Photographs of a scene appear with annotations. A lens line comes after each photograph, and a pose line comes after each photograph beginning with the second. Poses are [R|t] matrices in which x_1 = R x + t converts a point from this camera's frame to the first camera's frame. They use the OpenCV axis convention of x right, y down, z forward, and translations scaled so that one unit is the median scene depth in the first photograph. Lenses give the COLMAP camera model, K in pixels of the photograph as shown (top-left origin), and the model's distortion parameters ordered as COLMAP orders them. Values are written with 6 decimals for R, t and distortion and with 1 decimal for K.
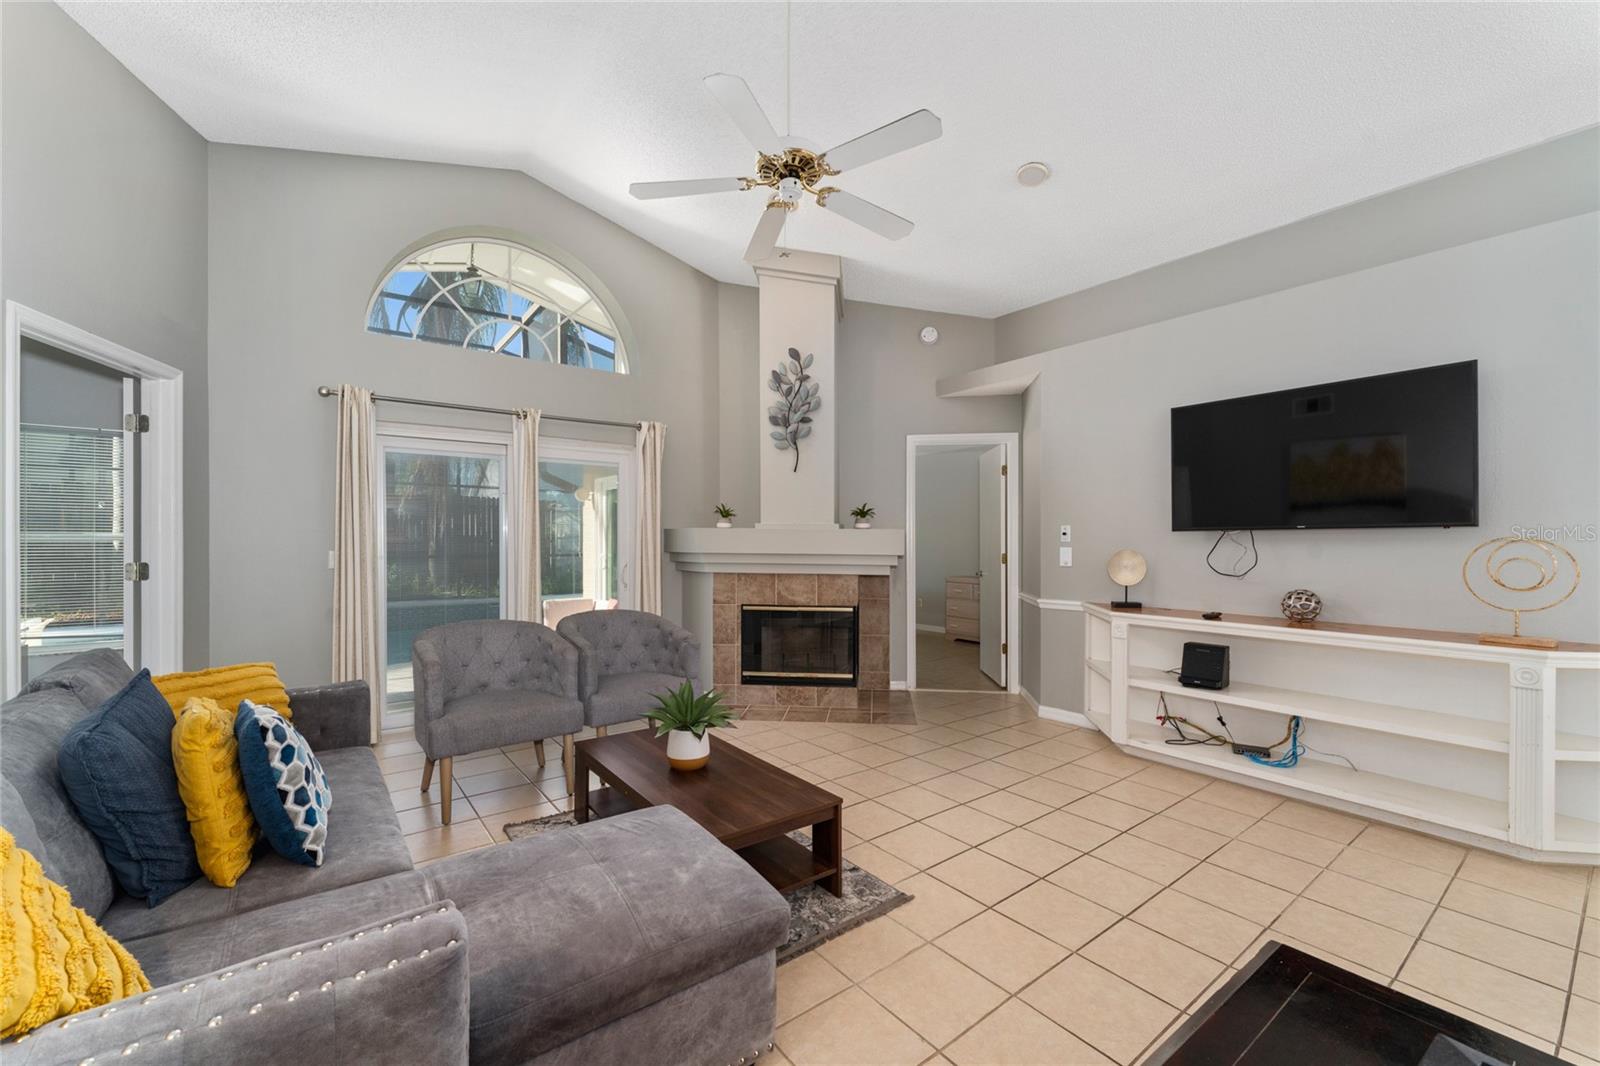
lens RADIAL K [[641.9, 0, 816.7], [0, 641.9, 541.5], [0, 0, 1]] dist [-0.006843, -0.000492]
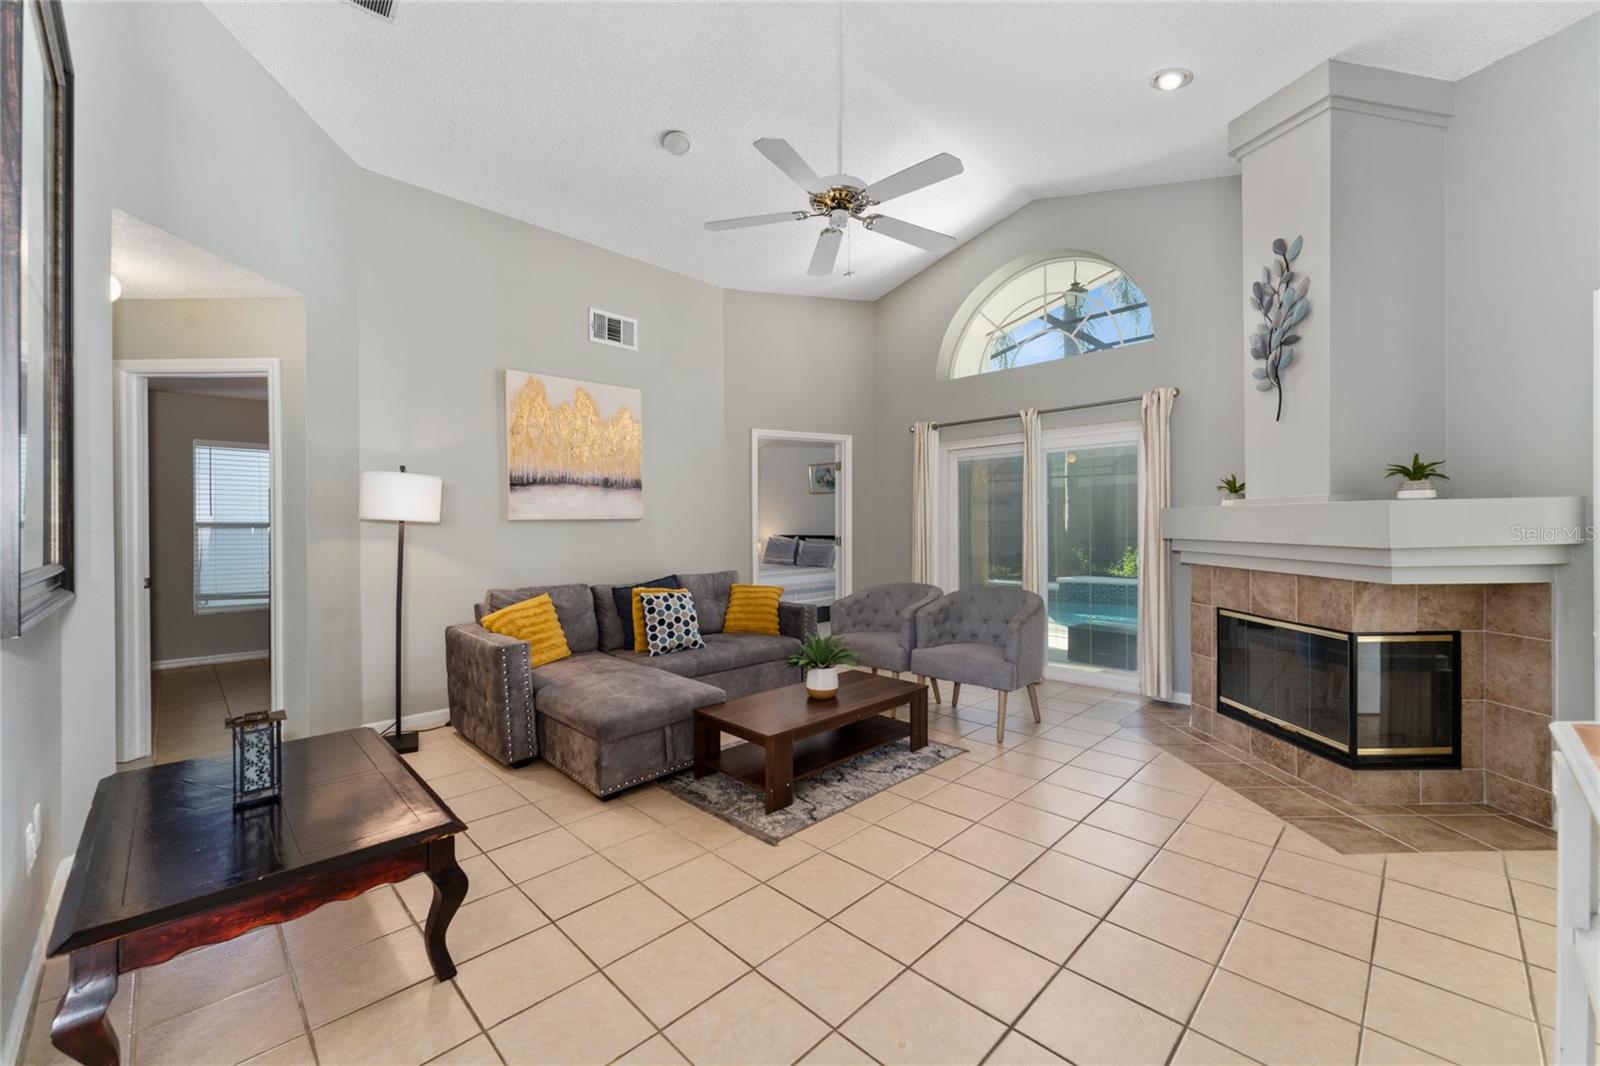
lens RADIAL K [[641.9, 0, 788.7], [0, 641.9, 526.6], [0, 0, 1]] dist [-0.006843, -0.000492]
pose [[0.116580, 0.000345, -0.993181, 0.575497], [0.005160, 0.999986, 0.000953, -0.000425], [0.993168, -0.005236, 0.116577, 0.408795]]
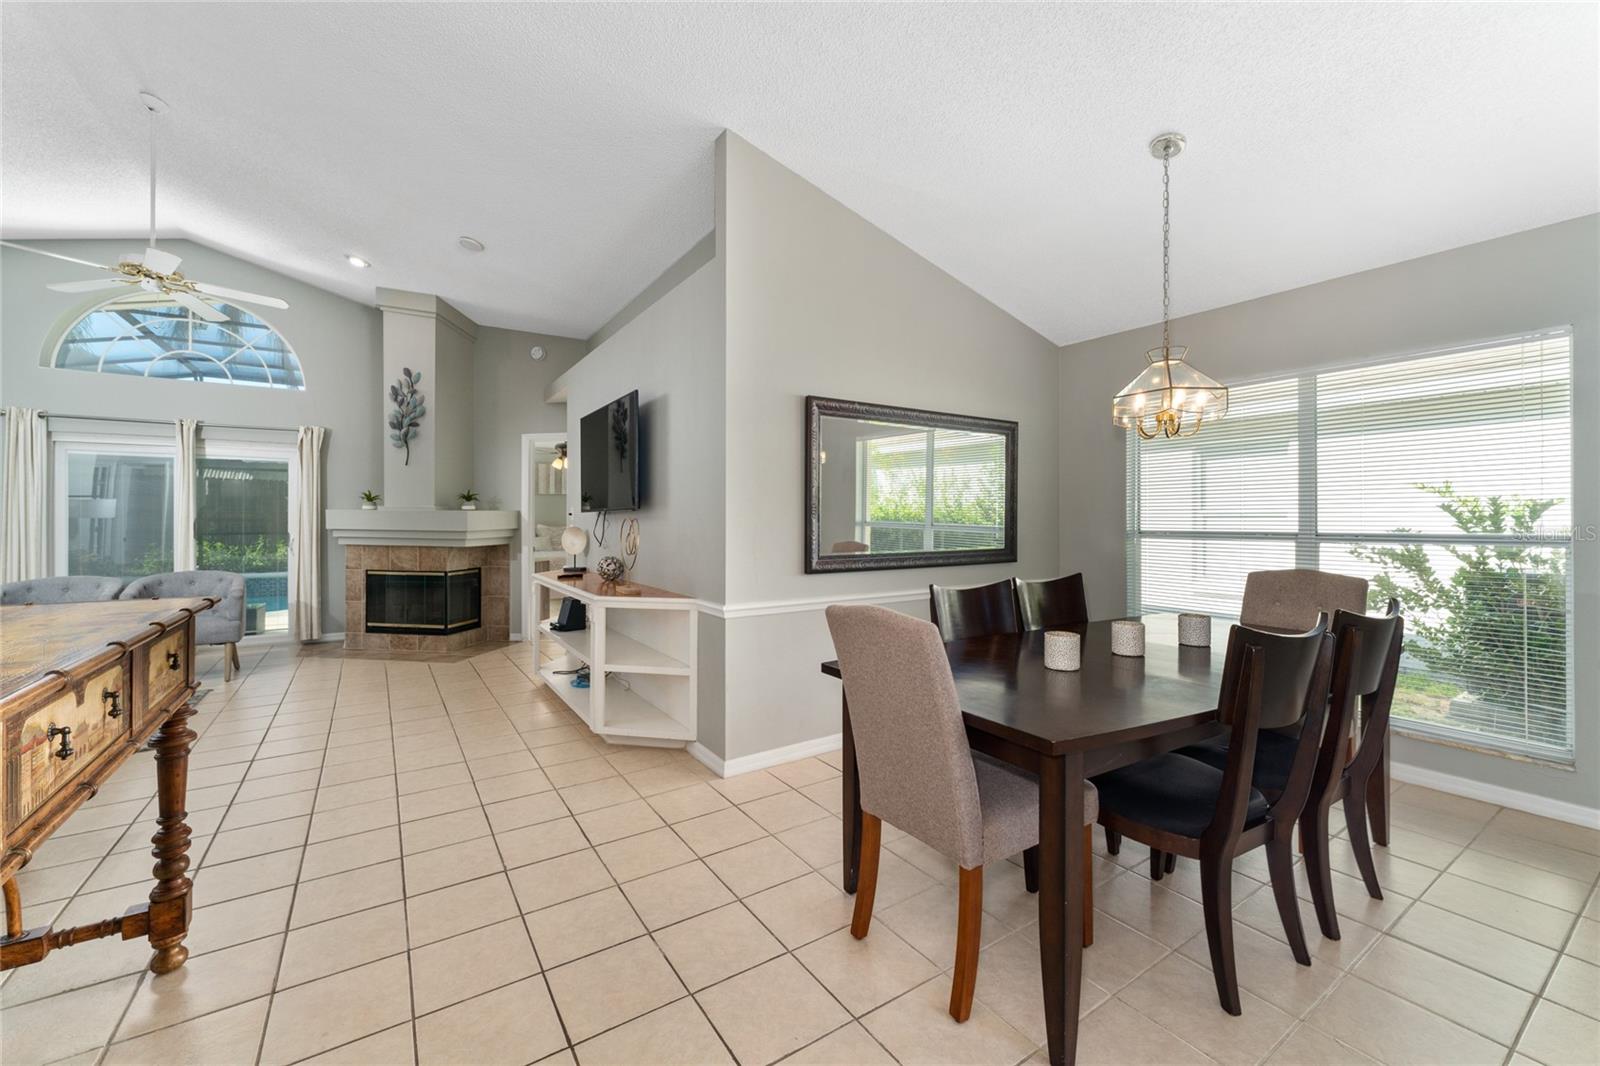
lens RADIAL K [[641.9, 0, 796.8], [0, 641.9, 516.8], [0, 0, 1]] dist [-0.006843, -0.000492]
pose [[0.997462, -0.000197, -0.071207, 0.825814], [-0.000100, 0.999991, -0.004157, -0.001645], [0.071207, 0.004153, 0.997453, -0.206155]]
